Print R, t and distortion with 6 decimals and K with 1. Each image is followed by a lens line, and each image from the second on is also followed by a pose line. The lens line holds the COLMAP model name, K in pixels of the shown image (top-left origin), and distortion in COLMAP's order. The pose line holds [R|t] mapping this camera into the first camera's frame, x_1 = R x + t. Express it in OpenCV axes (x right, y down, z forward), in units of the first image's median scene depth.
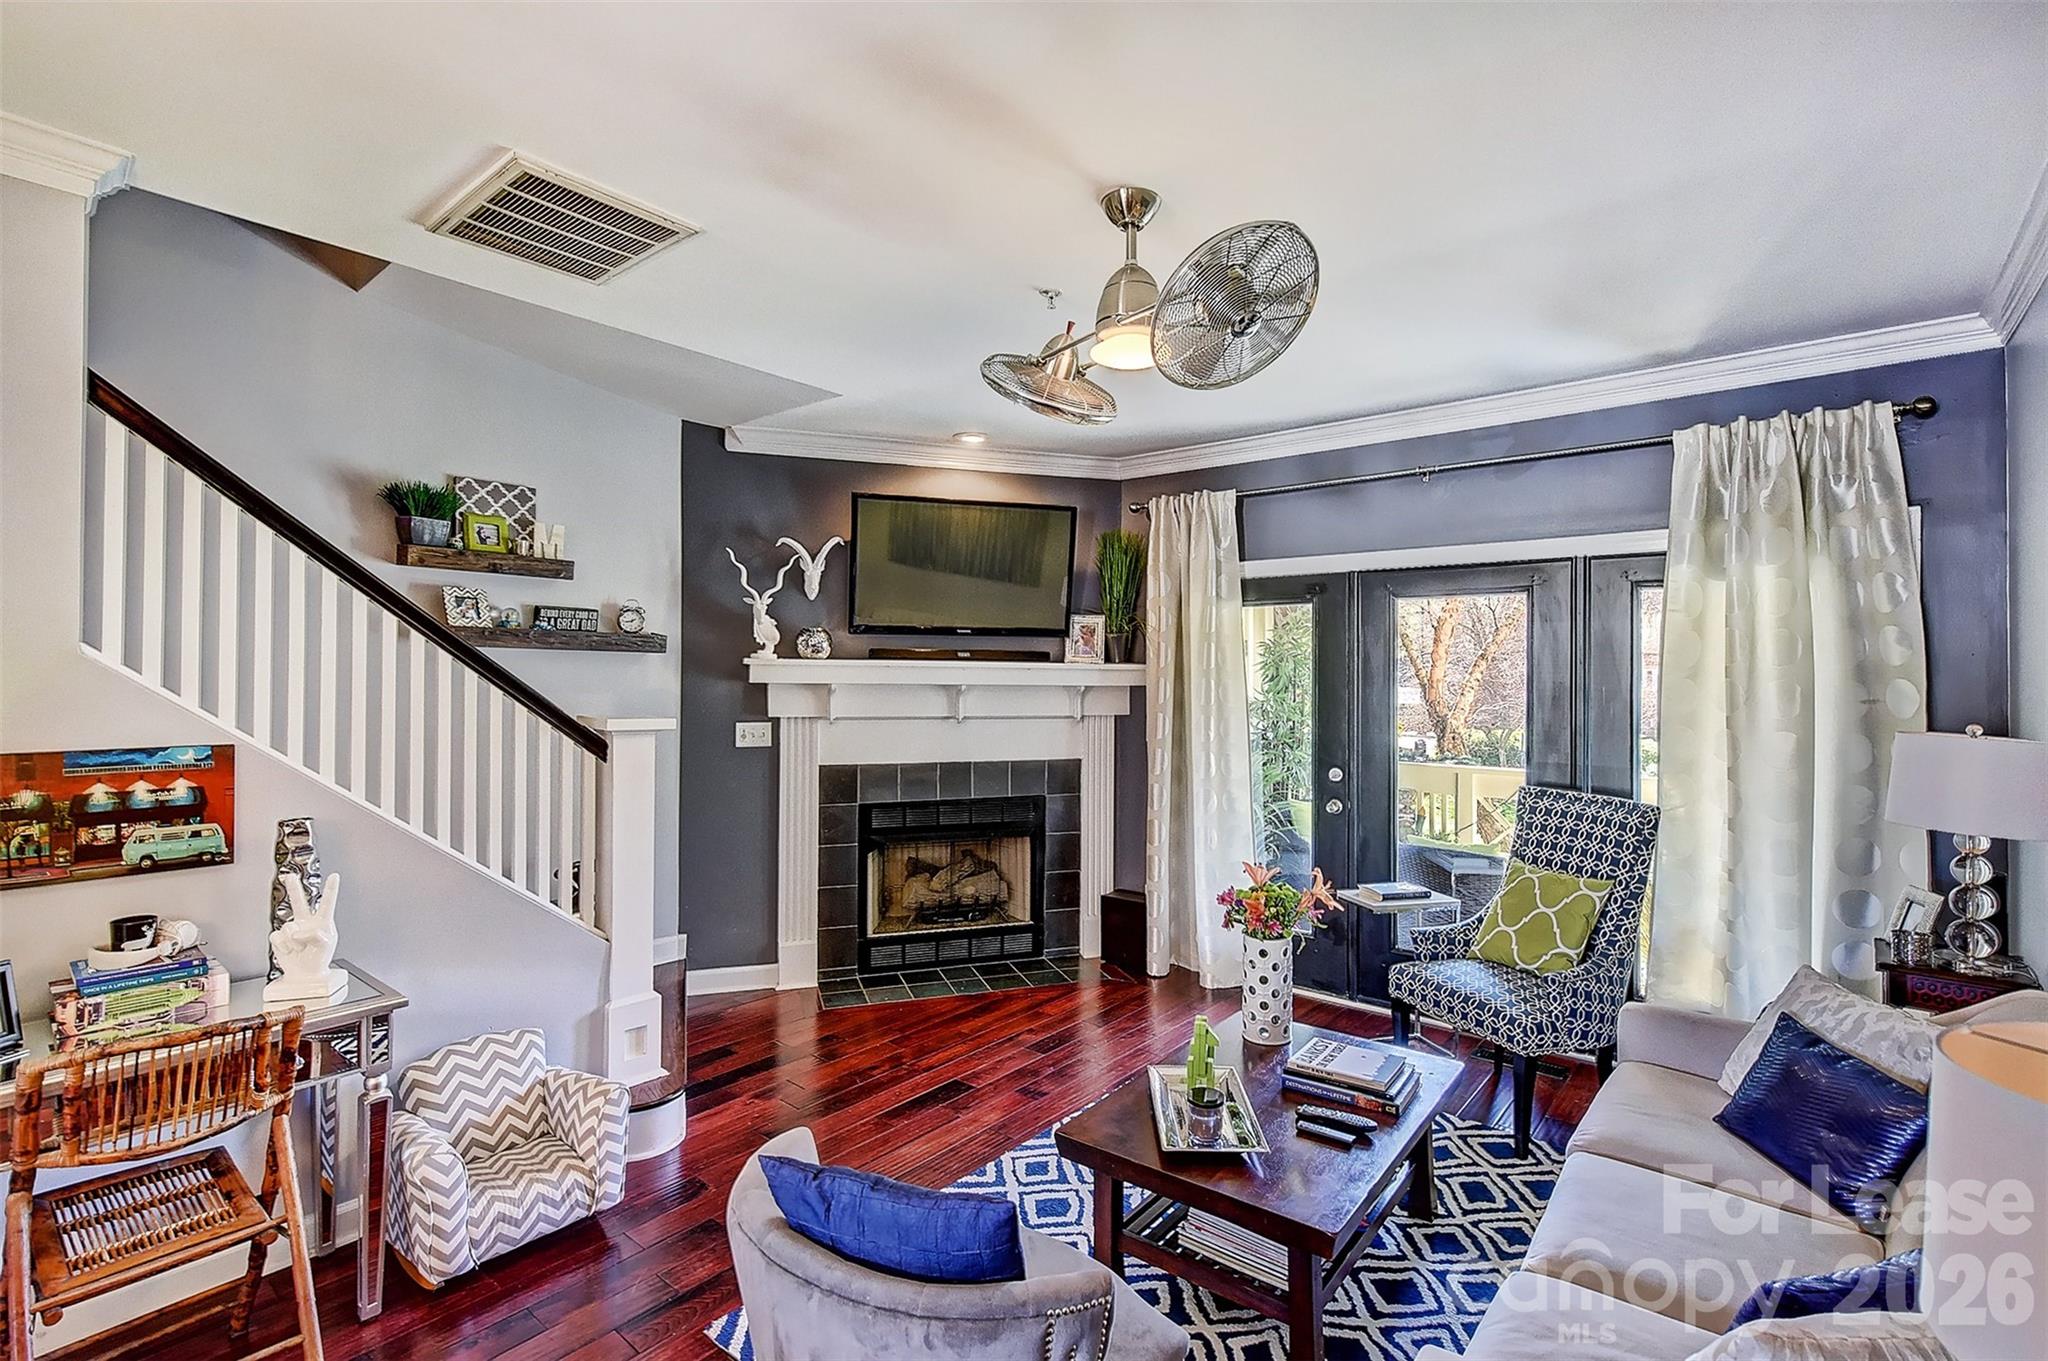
lens RADIAL K [[916.5, 0, 1024.0], [0, 916.5, 680.5], [0, 0, 1]] dist [0.002440, 0.000321]
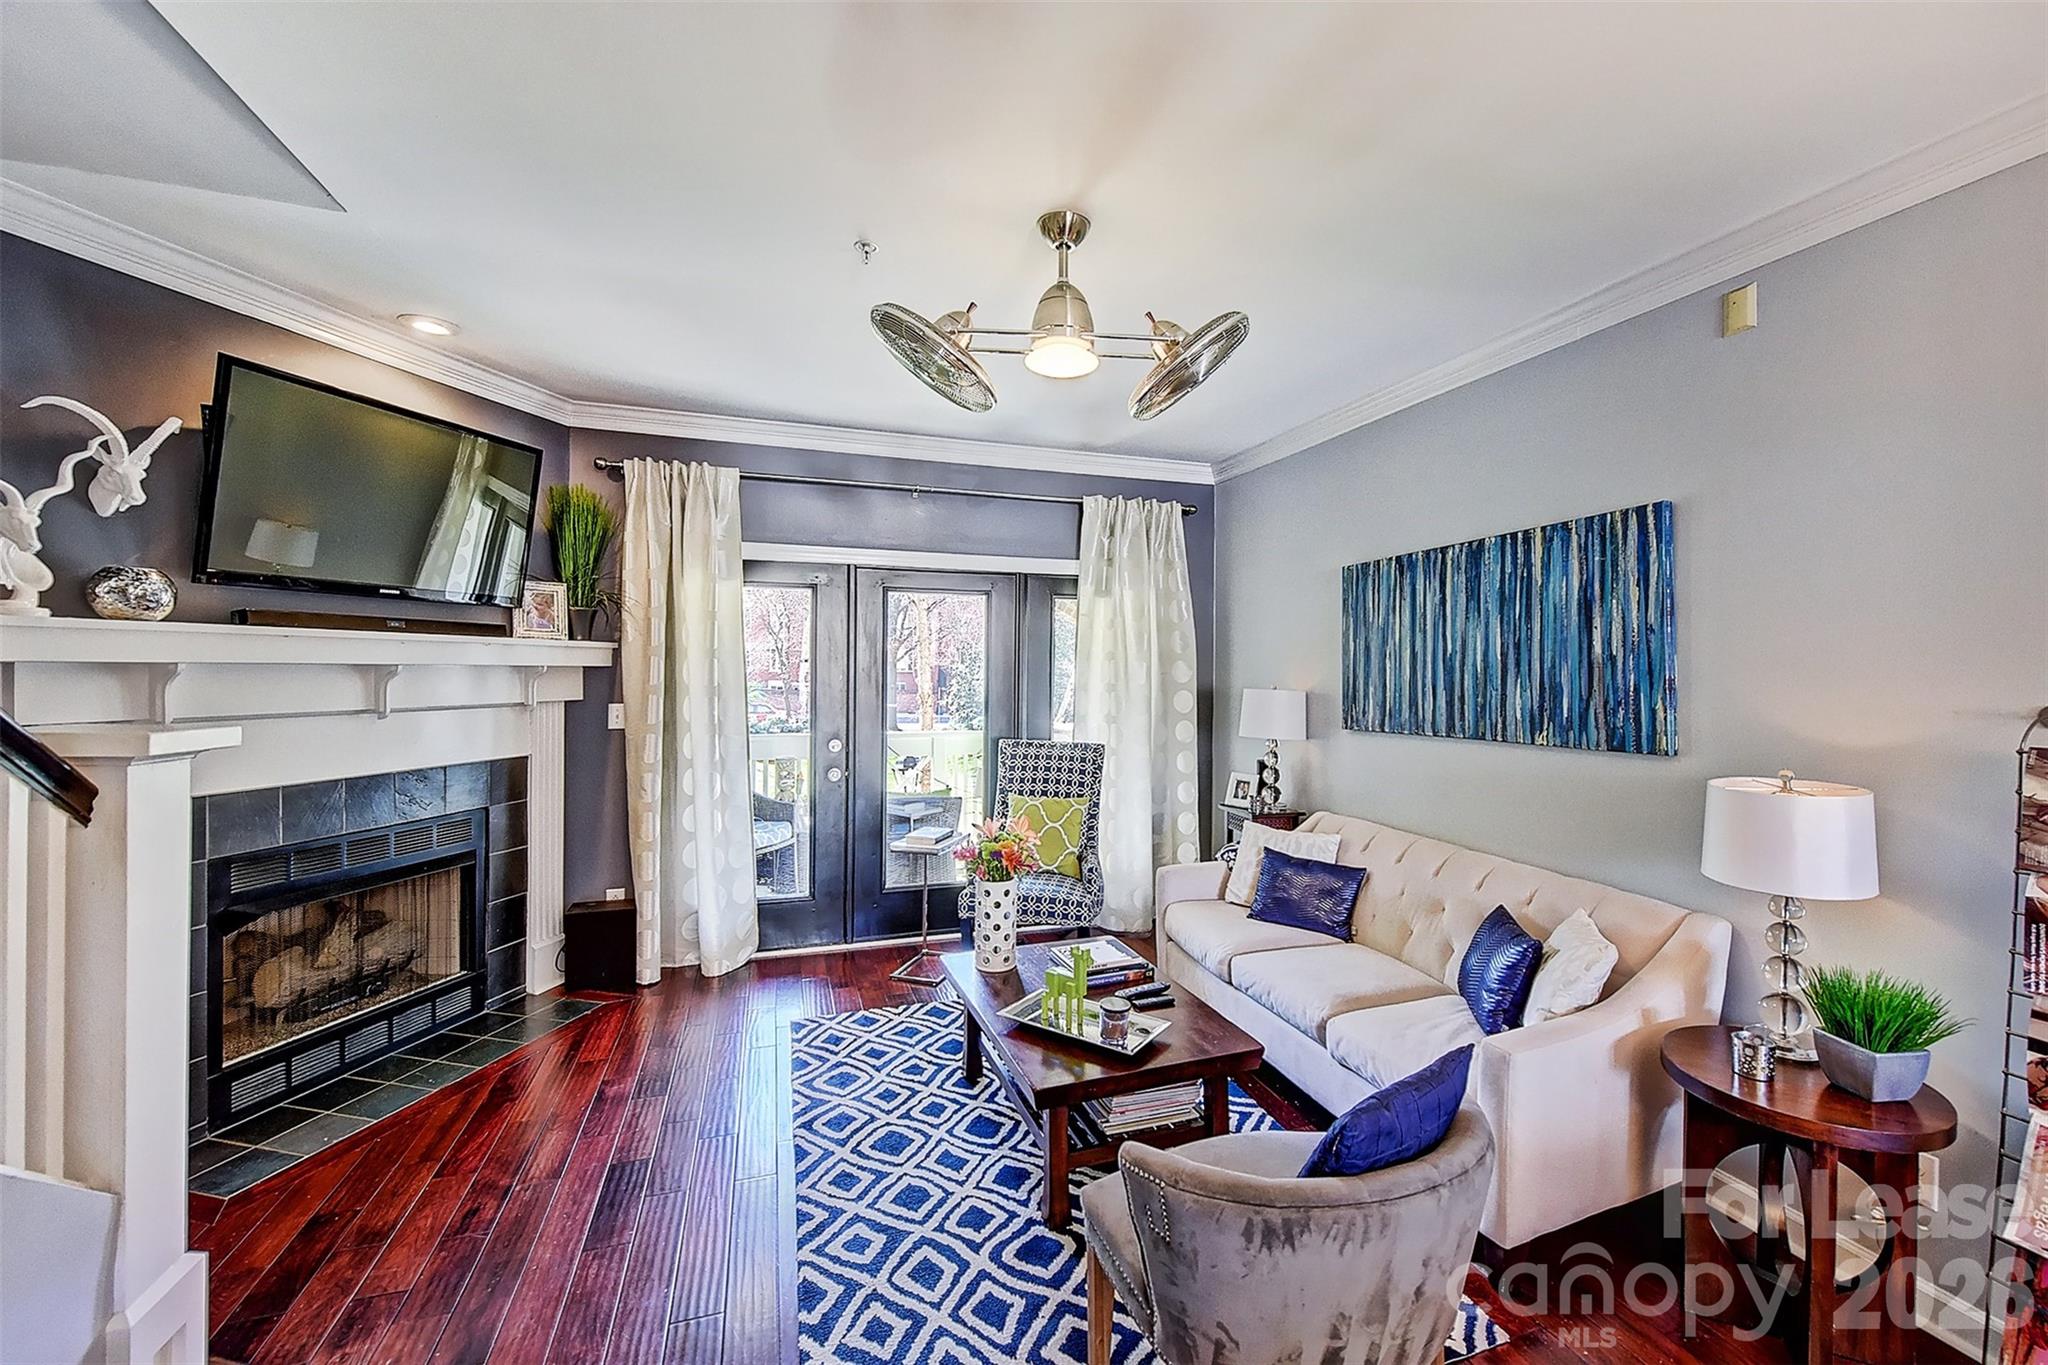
lens RADIAL K [[846.2, 0, 1035.1], [0, 846.2, 669.7], [0, 0, 1]] dist [-0.003175, -0.000157]
pose [[0.532947, -0.005383, 0.846132, -0.375483], [-0.000597, 0.999977, 0.006739, 0.003554], [-0.846148, -0.004097, 0.532932, 0.236762]]
